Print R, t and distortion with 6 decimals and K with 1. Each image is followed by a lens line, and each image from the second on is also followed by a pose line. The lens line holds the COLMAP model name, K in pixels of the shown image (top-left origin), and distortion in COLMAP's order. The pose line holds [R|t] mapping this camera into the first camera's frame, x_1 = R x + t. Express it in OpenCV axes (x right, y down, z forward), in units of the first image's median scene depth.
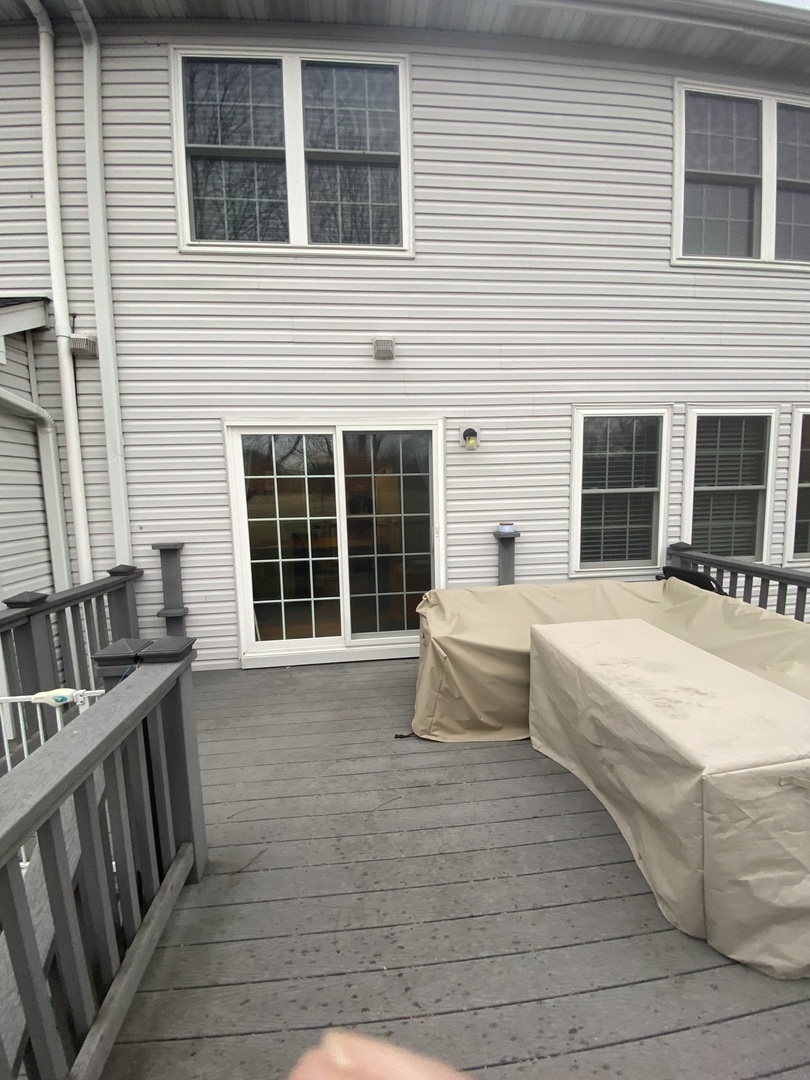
lens RADIAL K [[438.9, 0, 405.0], [0, 438.9, 540.0], [0, 0, 1]] dist [0.015507, -0.017157]
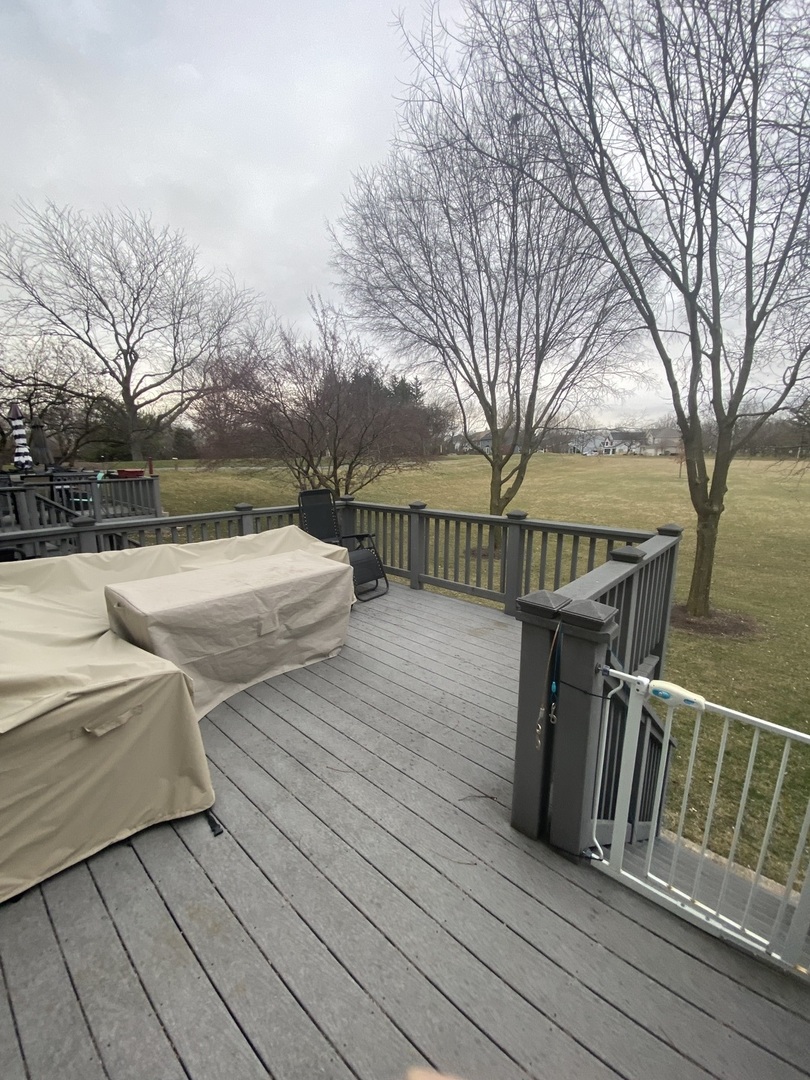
lens RADIAL K [[435.7, 0, 405.0], [0, 435.7, 540.0], [0, 0, 1]] dist [0.016698, -0.018774]
pose [[-0.677771, -0.120485, 0.725334, -0.808817], [0.095745, 0.963622, 0.249532, -0.130780], [-0.729013, 0.238573, -0.641579, 1.449316]]
